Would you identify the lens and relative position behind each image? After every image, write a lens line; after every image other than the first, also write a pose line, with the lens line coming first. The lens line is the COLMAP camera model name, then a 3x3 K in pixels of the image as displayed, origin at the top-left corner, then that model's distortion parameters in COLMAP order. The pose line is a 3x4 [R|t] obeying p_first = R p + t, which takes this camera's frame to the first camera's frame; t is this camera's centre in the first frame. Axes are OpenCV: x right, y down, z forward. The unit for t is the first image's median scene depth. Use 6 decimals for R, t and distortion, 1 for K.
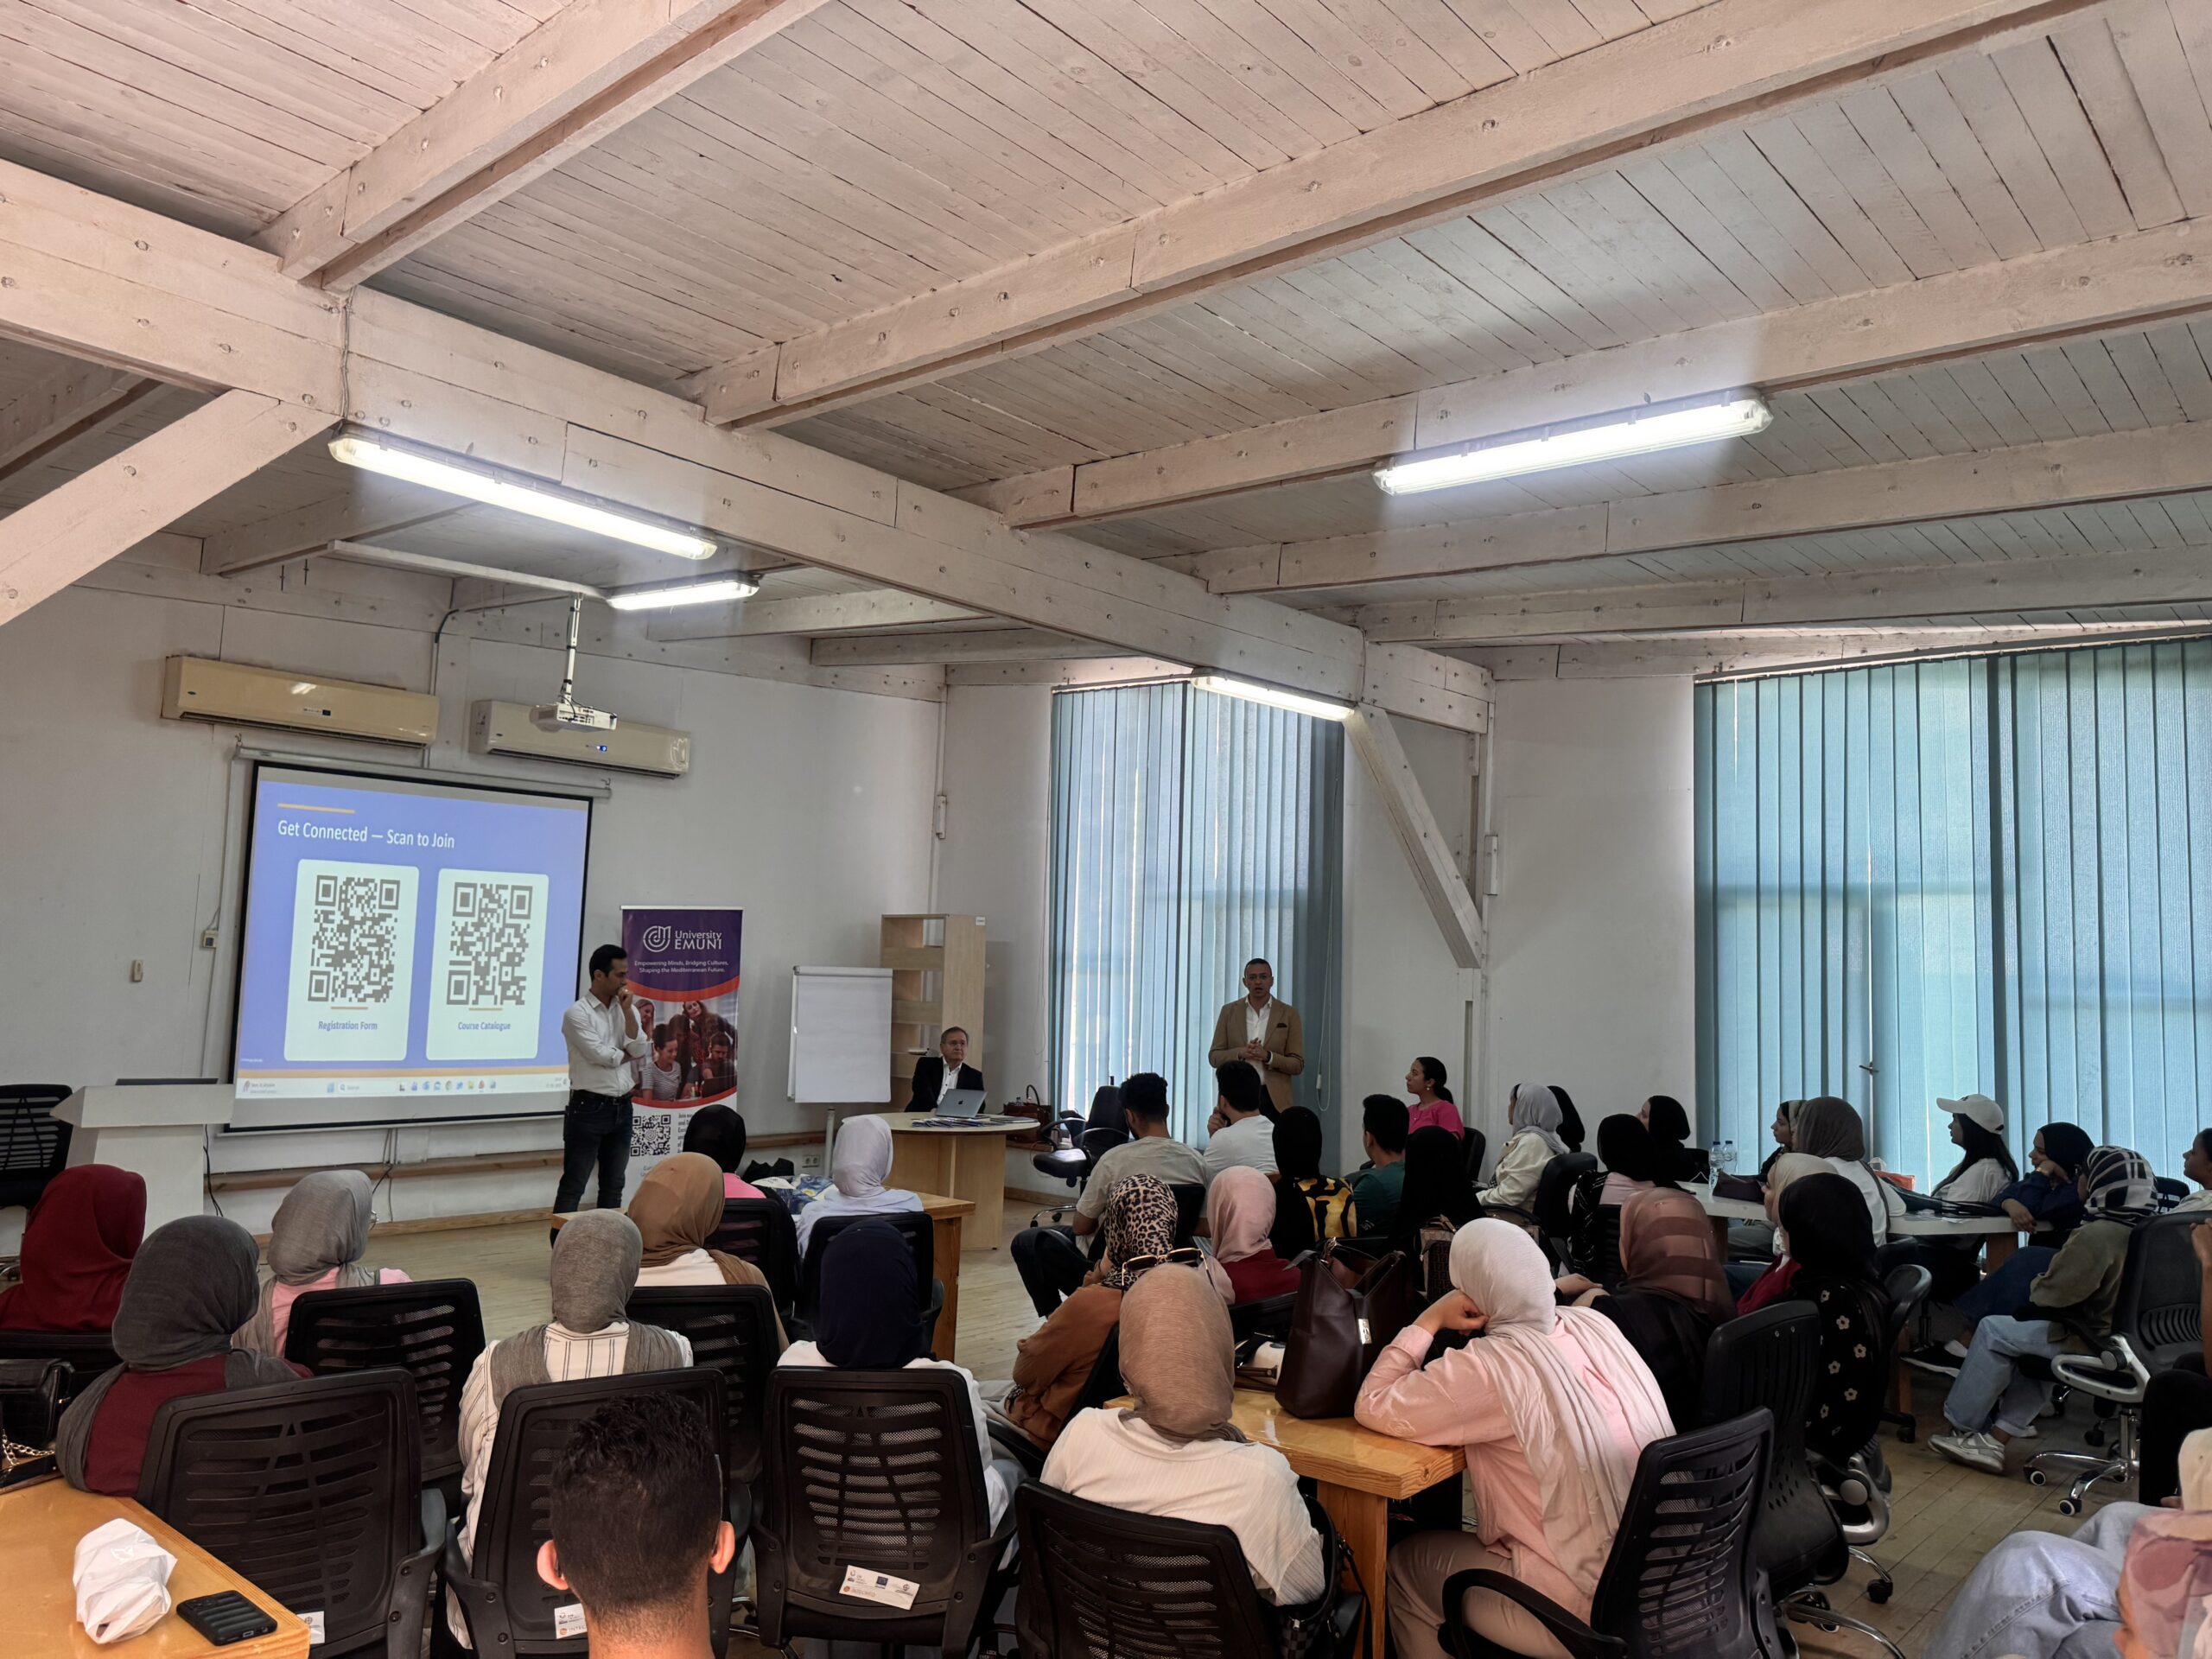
lens RADIAL K [[1564.6, 0, 1118.1], [0, 1564.6, 839.6], [0, 0, 1]] dist [0.081893, -0.115775]
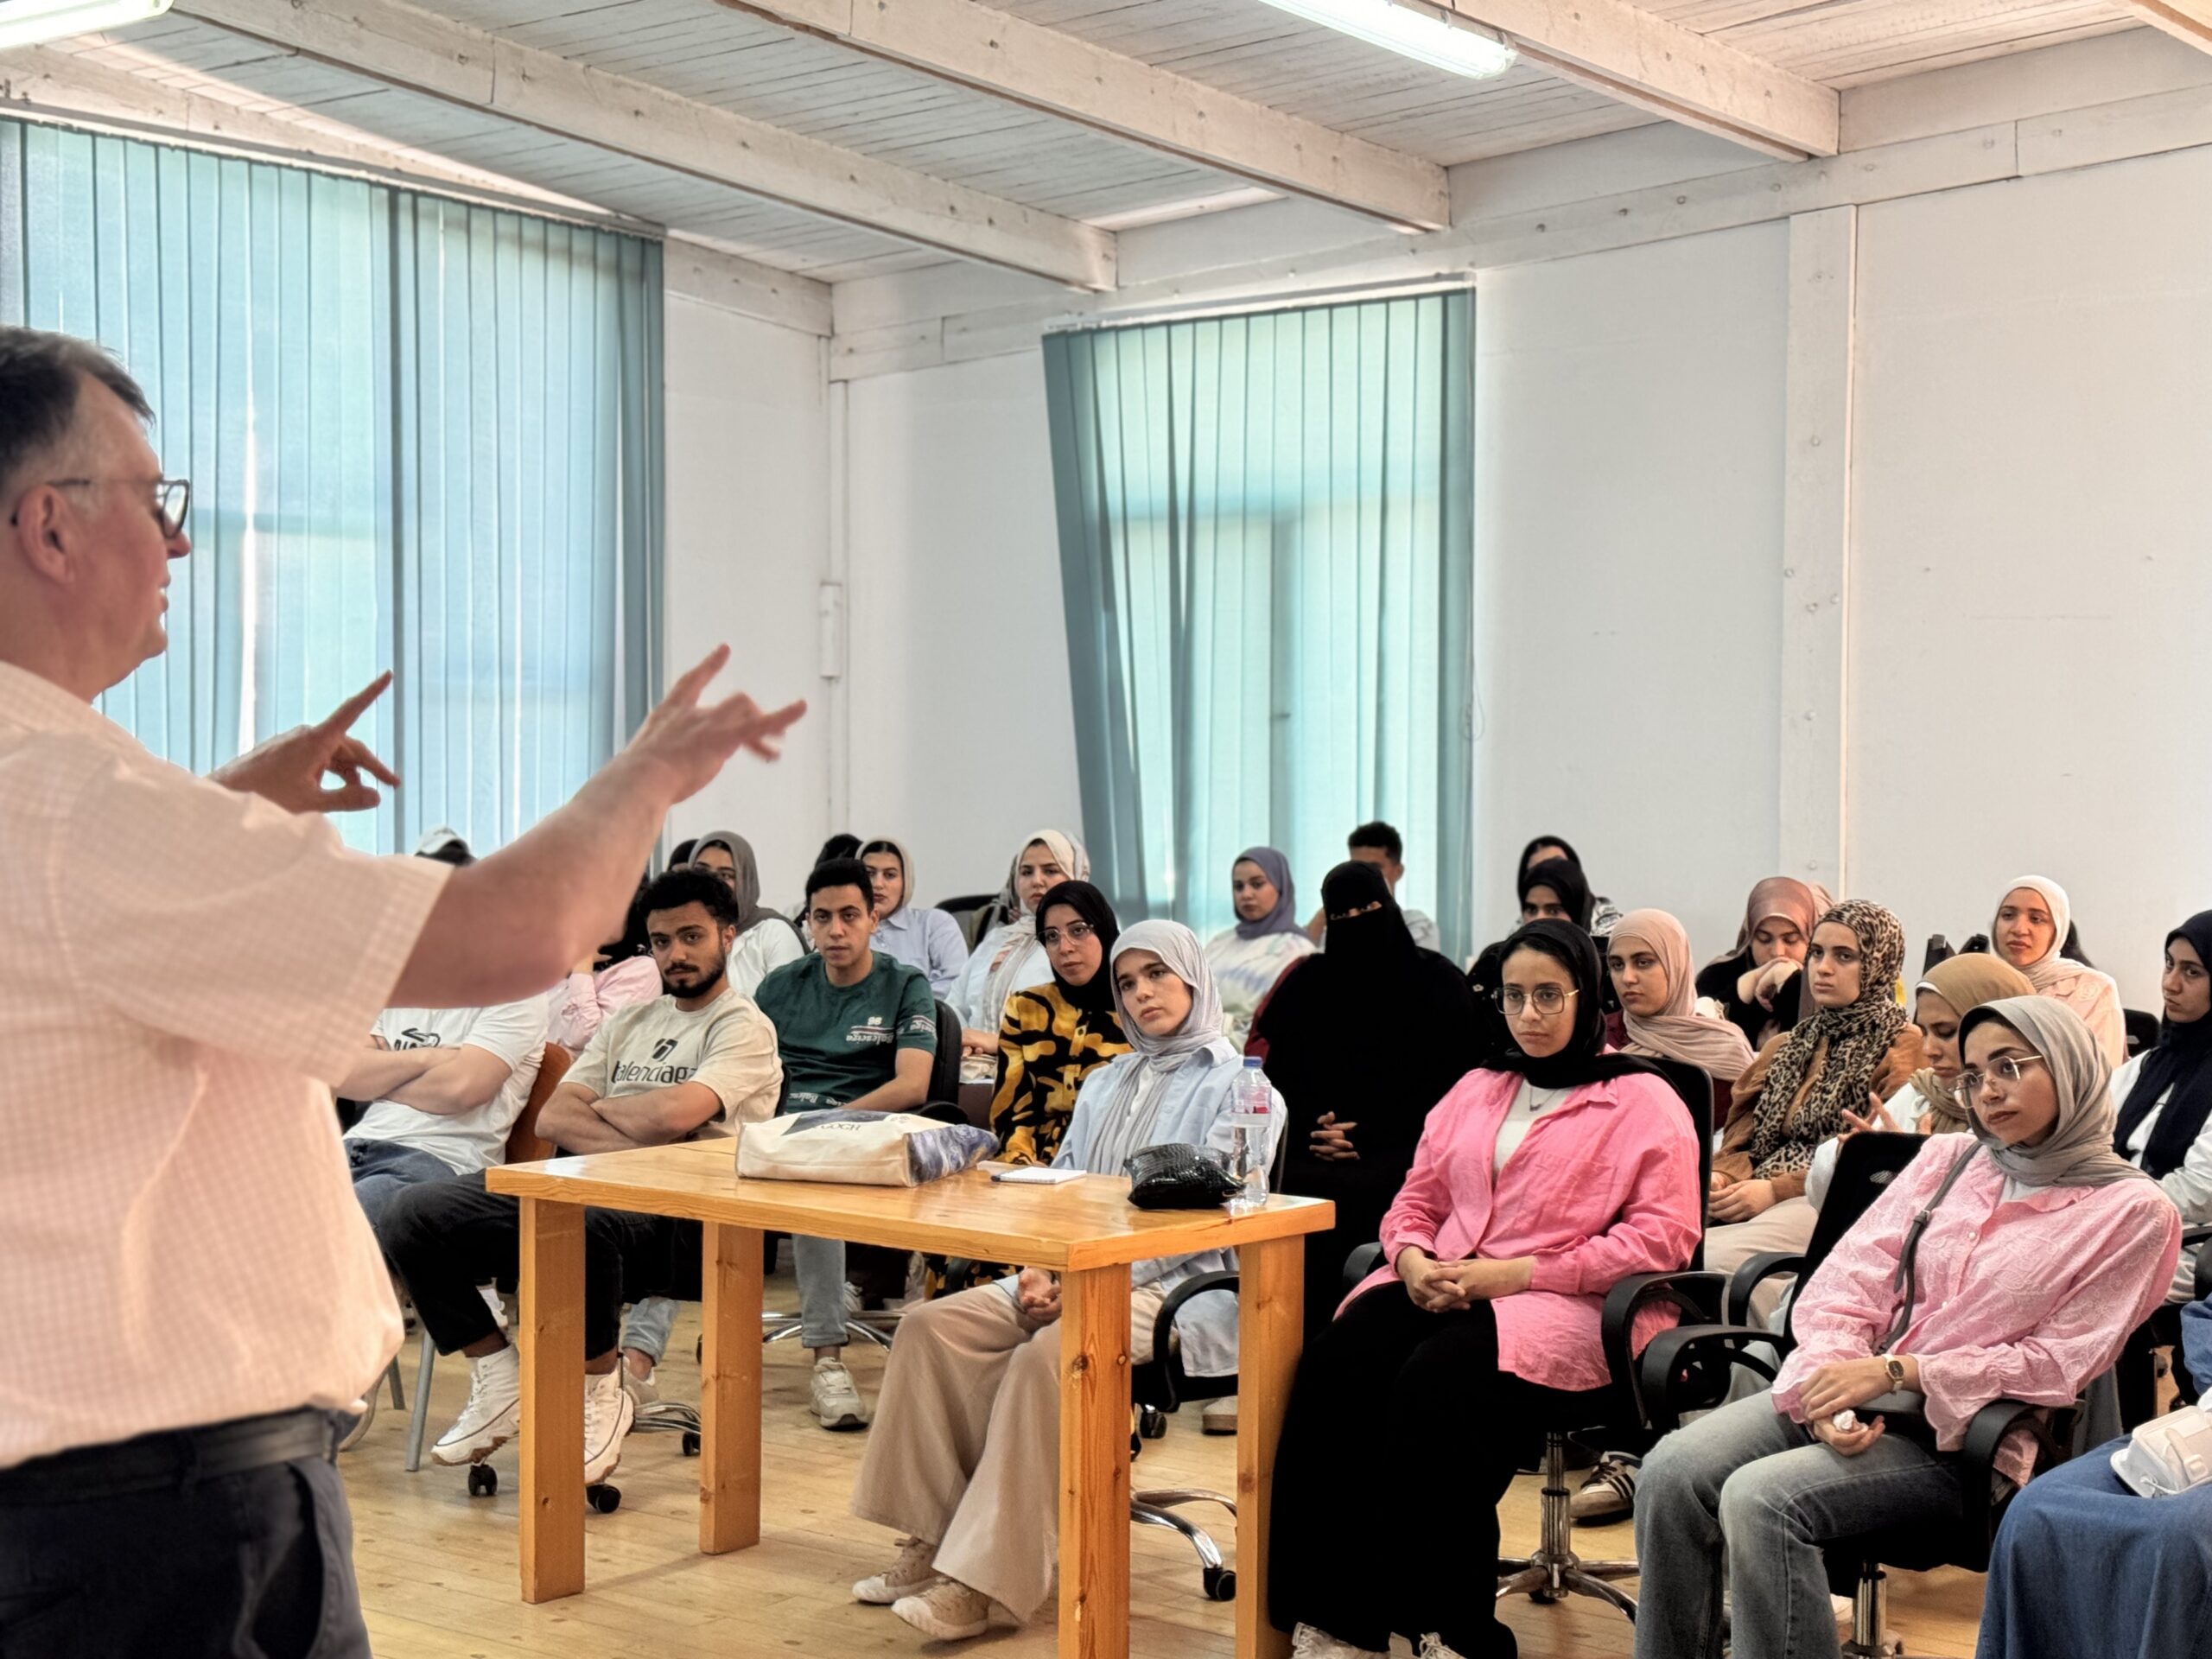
lens RADIAL K [[3306.8, 0, 1075.9], [0, 3306.8, 833.5], [0, 0, 1]] dist [0.174901, -0.189463]
pose [[-0.044377, -0.055942, 0.997447, -0.897945], [-0.089370, 0.994650, 0.051809, 0.057829], [-0.995009, -0.086842, -0.049139, 0.750854]]
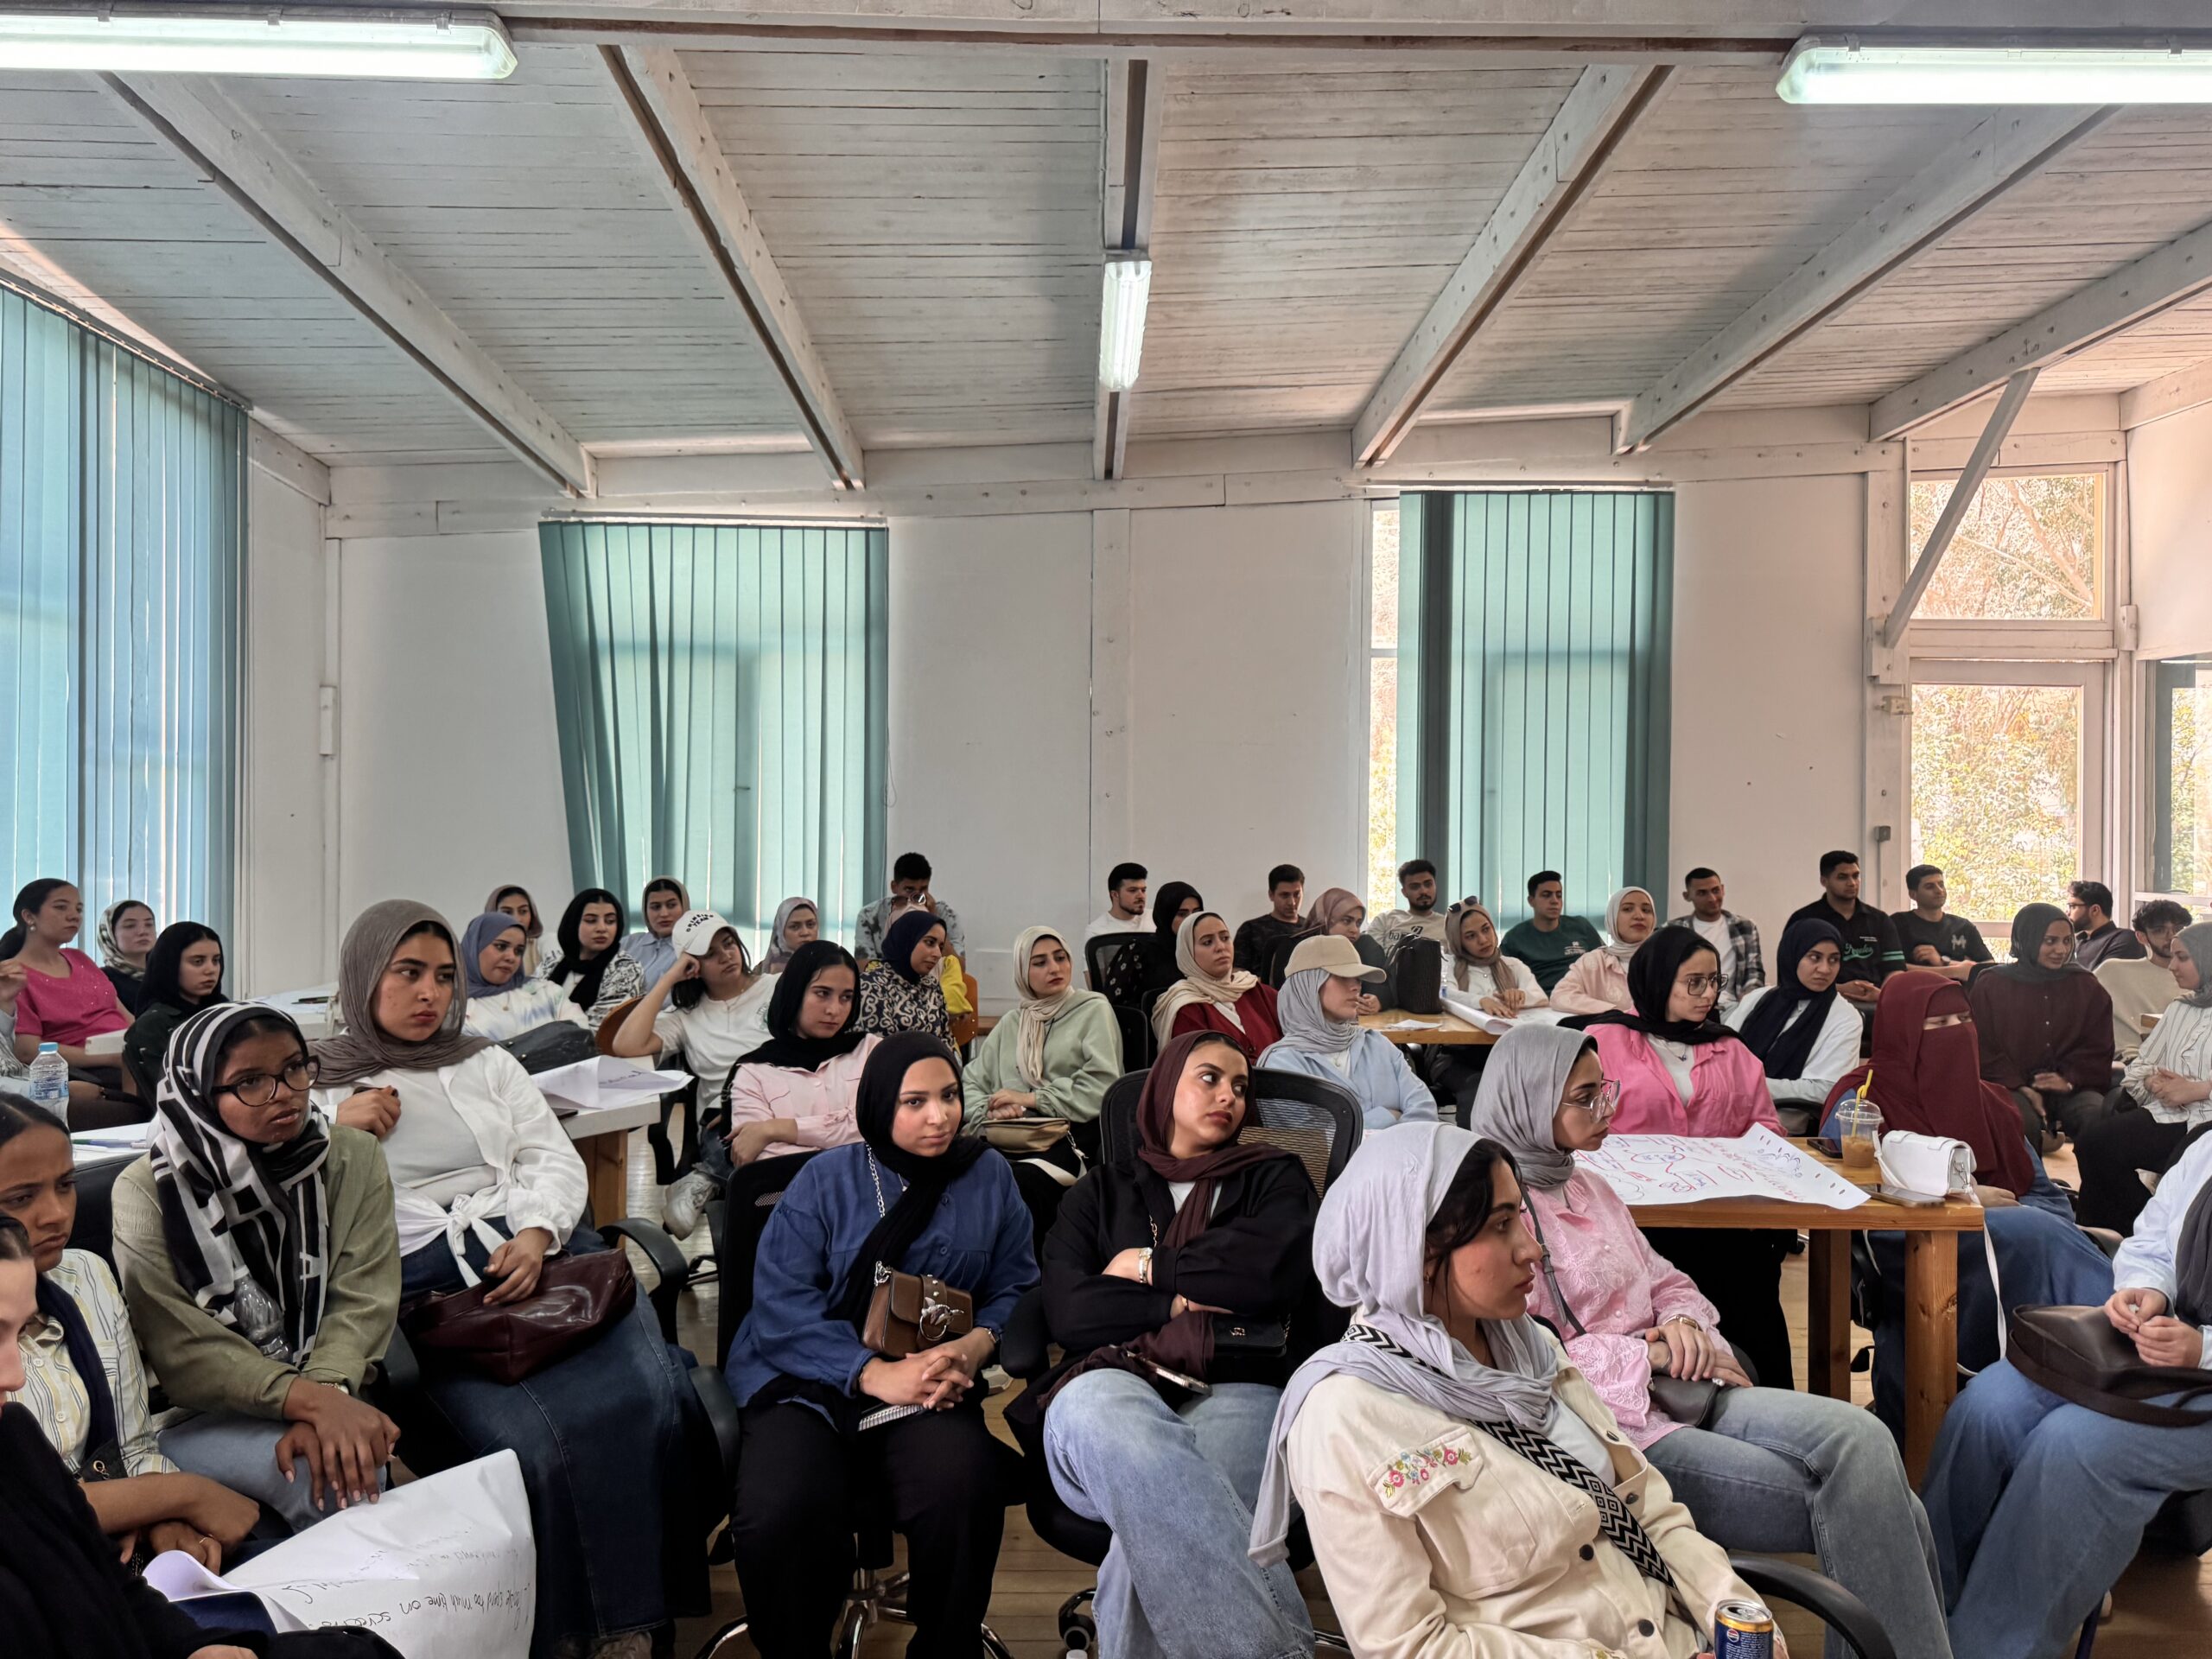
lens RADIAL K [[1564.6, 0, 1118.1], [0, 1564.6, 839.6], [0, 0, 1]] dist [0.081893, -0.115775]
pose [[-0.687930, -0.043319, 0.724483, -0.387620], [-0.089789, 0.995628, -0.025728, 0.112341], [-0.720201, -0.082749, -0.688812, 1.143111]]
